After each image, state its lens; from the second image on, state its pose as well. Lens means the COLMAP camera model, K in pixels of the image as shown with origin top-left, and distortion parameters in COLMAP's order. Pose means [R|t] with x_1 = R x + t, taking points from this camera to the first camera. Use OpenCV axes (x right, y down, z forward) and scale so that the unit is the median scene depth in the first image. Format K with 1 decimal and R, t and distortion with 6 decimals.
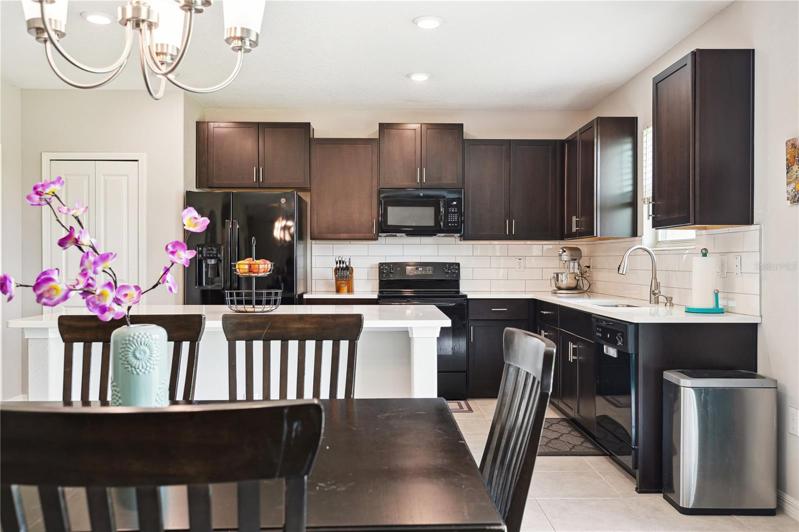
lens RADIAL K [[588.7, 0, 399.6], [0, 588.7, 267.2], [0, 0, 1]] dist [0.002576, 0.000946]
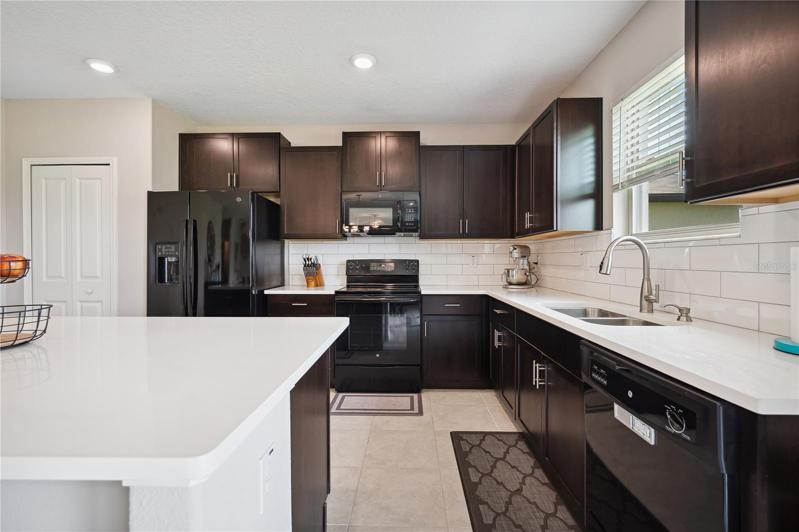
lens RADIAL K [[325.9, 0, 394.8], [0, 325.9, 264.0], [0, 0, 1]] dist [-0.001142, -0.000126]
pose [[0.999035, -0.001651, -0.043894, 0.088540], [0.001842, 0.999989, 0.004315, -0.002305], [0.043887, -0.004391, 0.999027, 0.402314]]
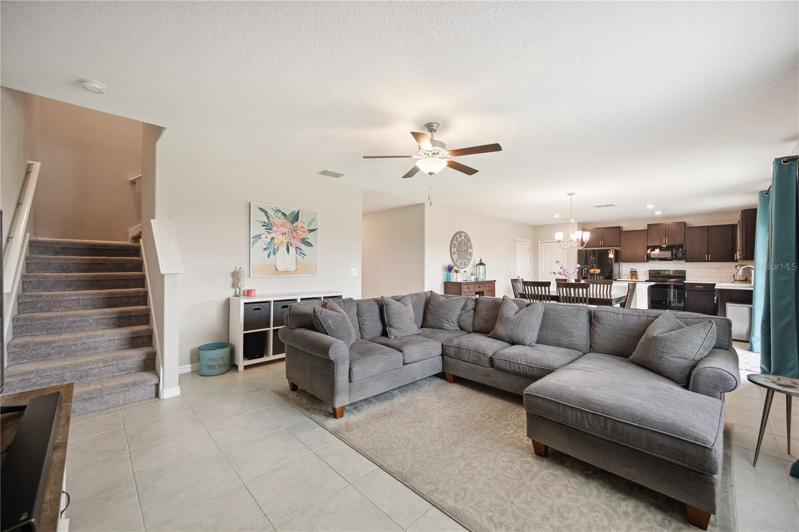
lens RADIAL K [[318.2, 0, 392.5], [0, 318.2, 264.1], [0, 0, 1]] dist [0.009816, 0.000144]
pose [[0.641329, -0.002766, -0.767261, 0.394869], [-0.006495, 0.999938, -0.009033, -0.013406], [0.767238, 0.010777, 0.641272, -1.095273]]
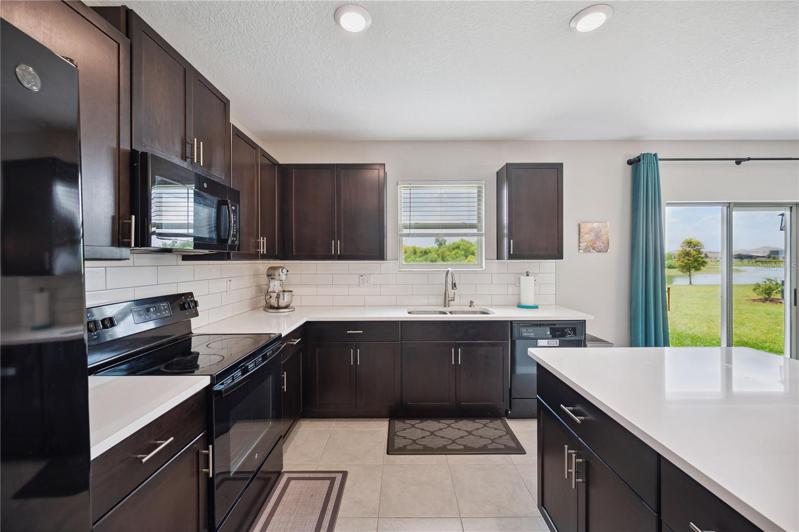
lens RADIAL K [[318.2, 0, 402.9], [0, 318.2, 261.8], [0, 0, 1]] dist [0.009816, 0.000144]
pose [[0.022222, -0.002696, 0.999749, -0.263562], [-0.000449, 0.999996, 0.002706, -0.036404], [-0.999753, -0.000509, 0.022221, 0.780580]]
